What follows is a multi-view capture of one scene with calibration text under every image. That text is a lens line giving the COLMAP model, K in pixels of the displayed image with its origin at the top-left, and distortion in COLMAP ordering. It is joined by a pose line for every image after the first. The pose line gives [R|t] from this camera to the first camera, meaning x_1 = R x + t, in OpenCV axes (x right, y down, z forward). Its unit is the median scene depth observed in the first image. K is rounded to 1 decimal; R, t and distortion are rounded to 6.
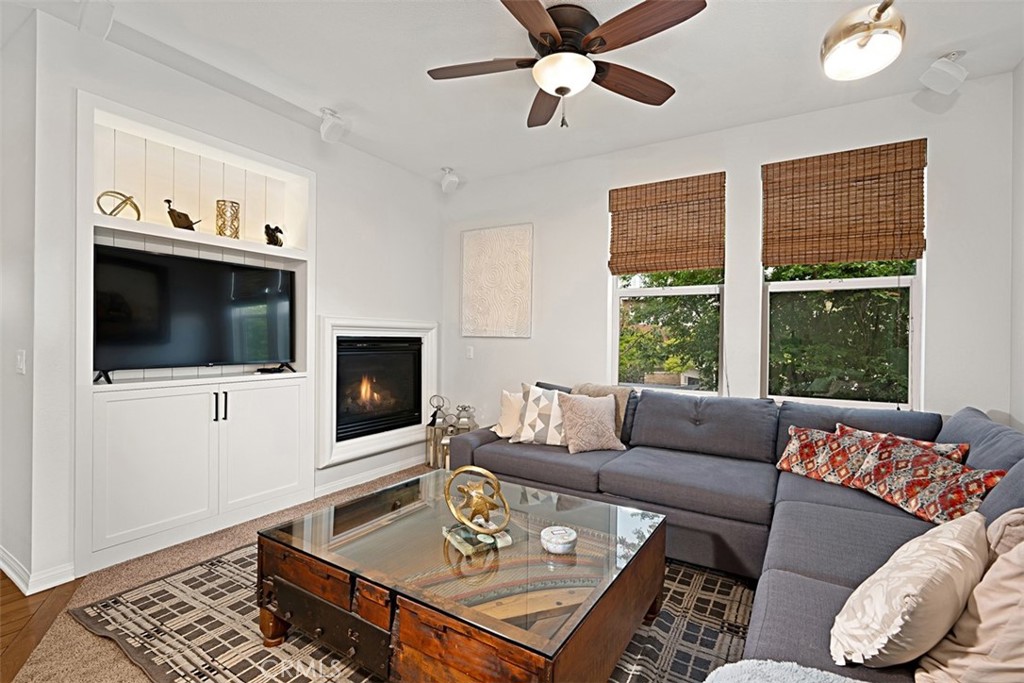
lens RADIAL K [[473.3, 0, 493.5], [0, 473.3, 334.3], [0, 0, 1]] dist [-0.026804, 0.006746]
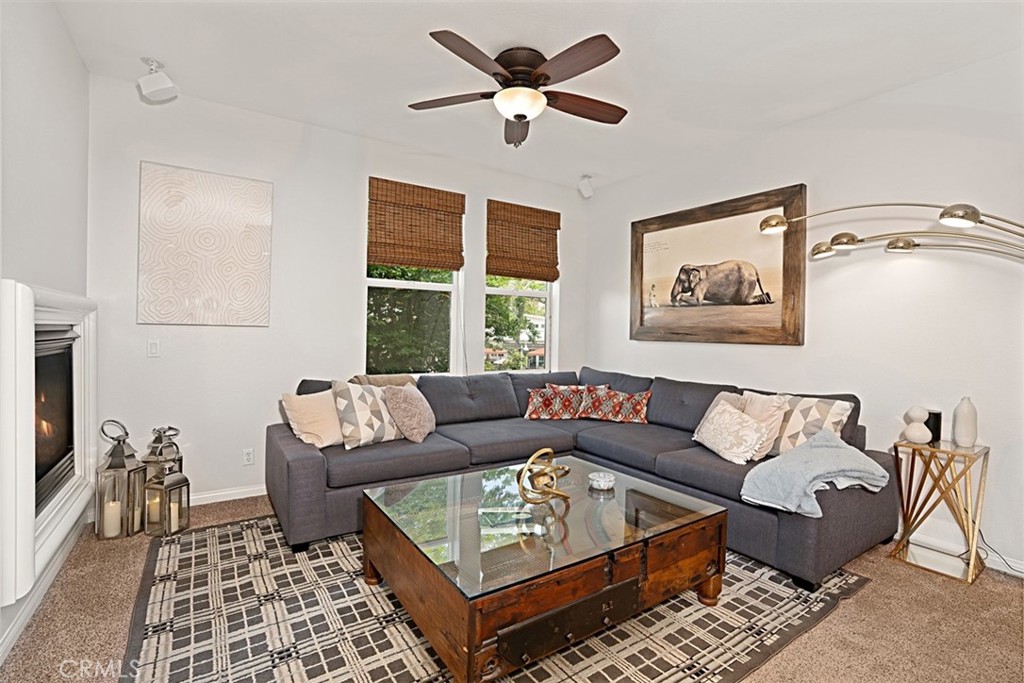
lens RADIAL K [[473.3, 0, 532.4], [0, 473.3, 335.4], [0, 0, 1]] dist [-0.026804, 0.006746]
pose [[0.378110, -0.013694, 0.925660, -0.643149], [-0.019251, 0.999558, 0.022651, -0.005341], [-0.925561, -0.026384, 0.377679, 0.374409]]
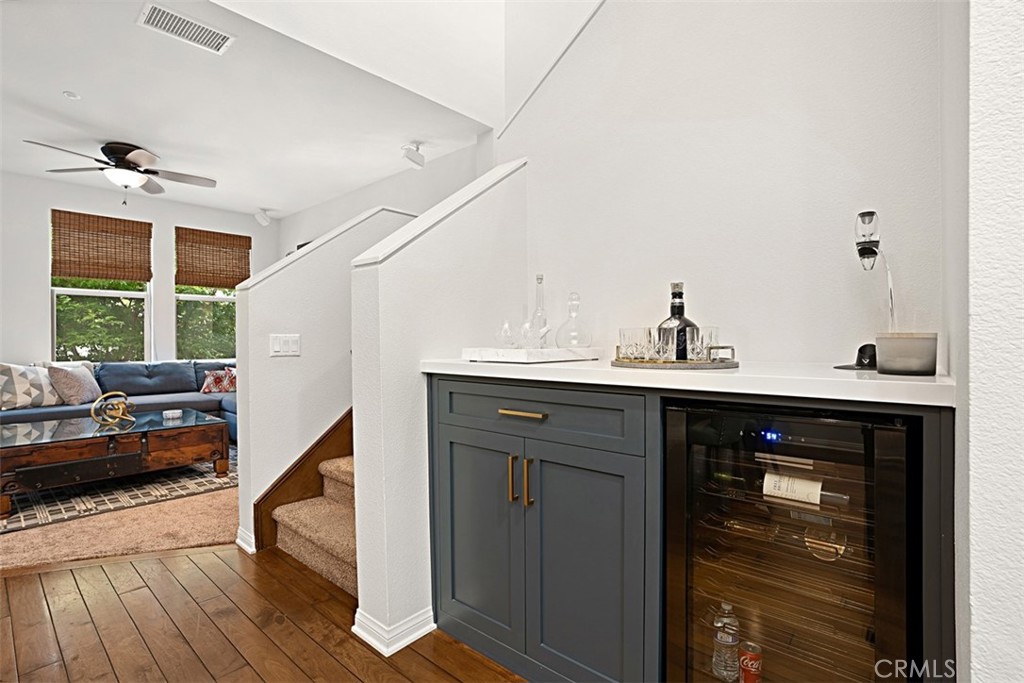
lens RADIAL K [[473.3, 0, 511.5], [0, 473.3, 342.3], [0, 0, 1]] dist [-0.026804, 0.006746]
pose [[0.153730, -0.021575, 0.987877, -0.962892], [-0.001955, 0.999753, 0.022138, 0.024996], [-0.988111, -0.005334, 0.153650, -0.495119]]
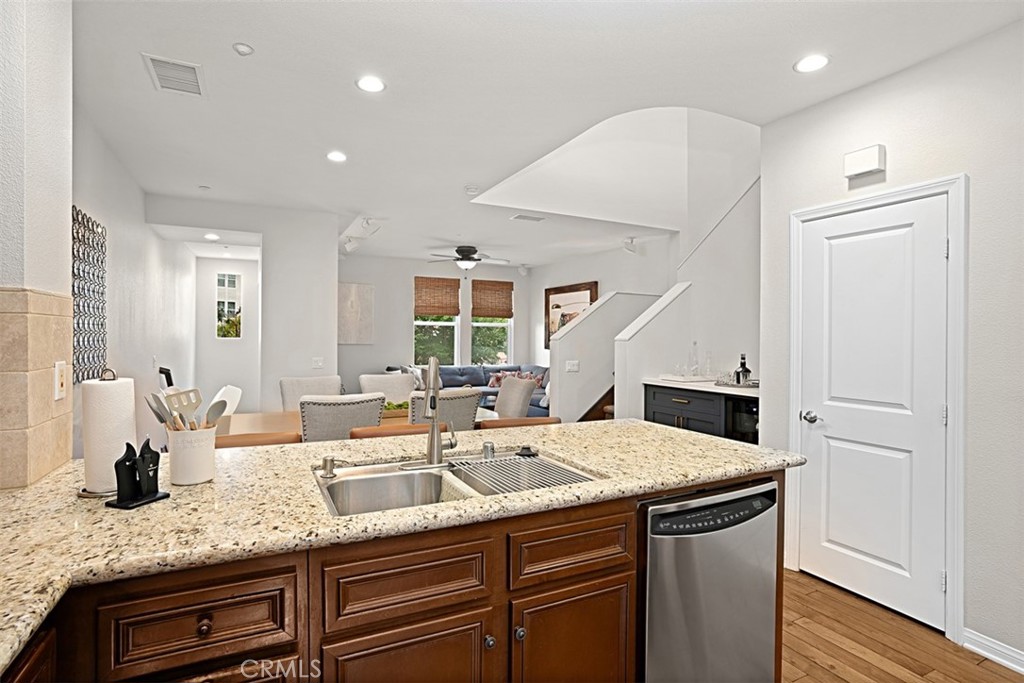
lens RADIAL K [[504.2, 0, 532.5], [0, 504.2, 334.4], [0, 0, 1]] dist [-0.005282, -0.000090]
pose [[0.485154, -0.004687, 0.874416, -1.838273], [-0.007199, 0.999930, 0.009355, -0.077811], [-0.874399, -0.010833, 0.485087, -0.729321]]
